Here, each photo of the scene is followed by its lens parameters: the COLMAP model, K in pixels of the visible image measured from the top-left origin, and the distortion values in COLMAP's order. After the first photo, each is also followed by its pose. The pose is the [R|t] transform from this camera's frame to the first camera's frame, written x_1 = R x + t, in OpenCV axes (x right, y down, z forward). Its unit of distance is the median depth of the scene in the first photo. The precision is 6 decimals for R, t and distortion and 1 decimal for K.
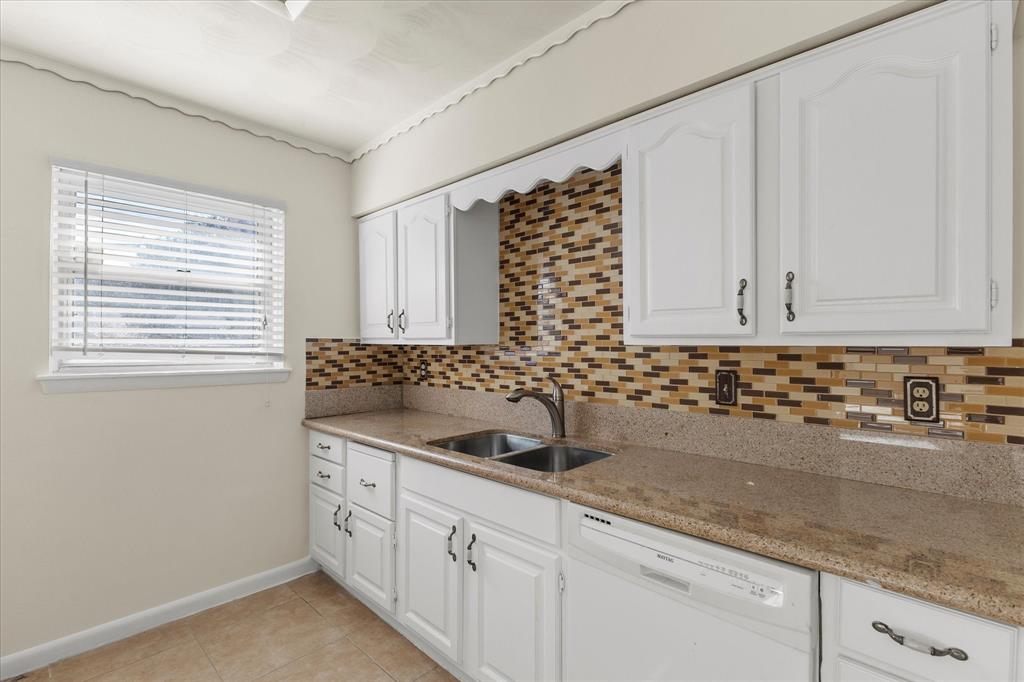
lens RADIAL K [[464.4, 0, 512.0], [0, 464.4, 341.0], [0, 0, 1]] dist [-0.000051, 0.000094]
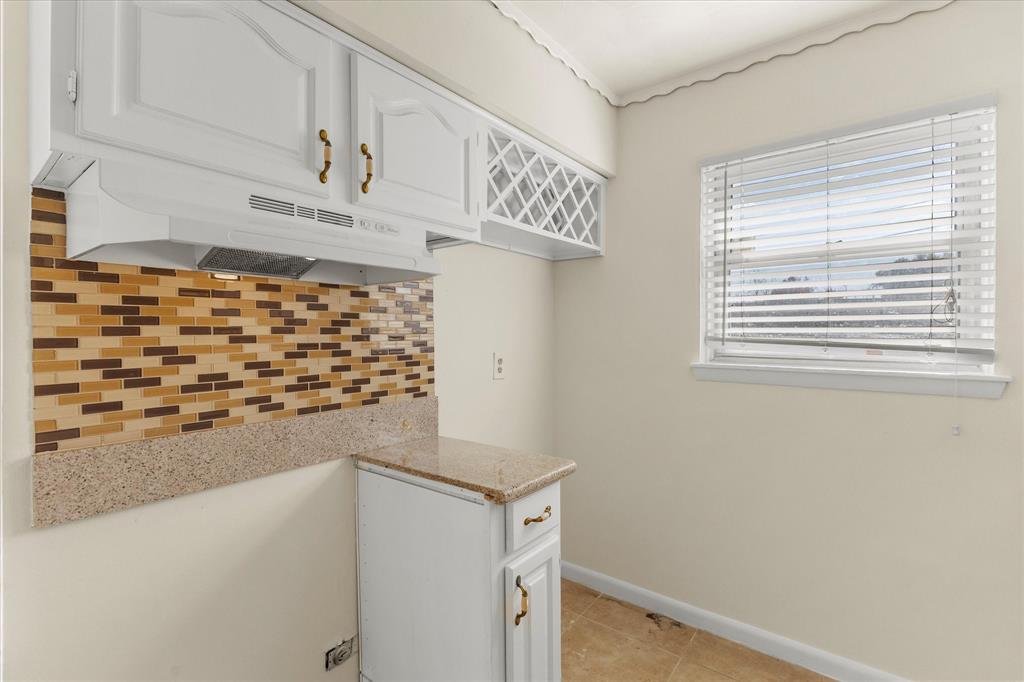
lens RADIAL K [[465.1, 0, 512.5], [0, 465.1, 336.9], [0, 0, 1]] dist [-0.002959, -0.000562]
pose [[0.095890, 0.004380, -0.995382, 0.035588], [0.007323, 0.999960, 0.005106, 0.003647], [0.995365, -0.007779, 0.095854, 0.406805]]
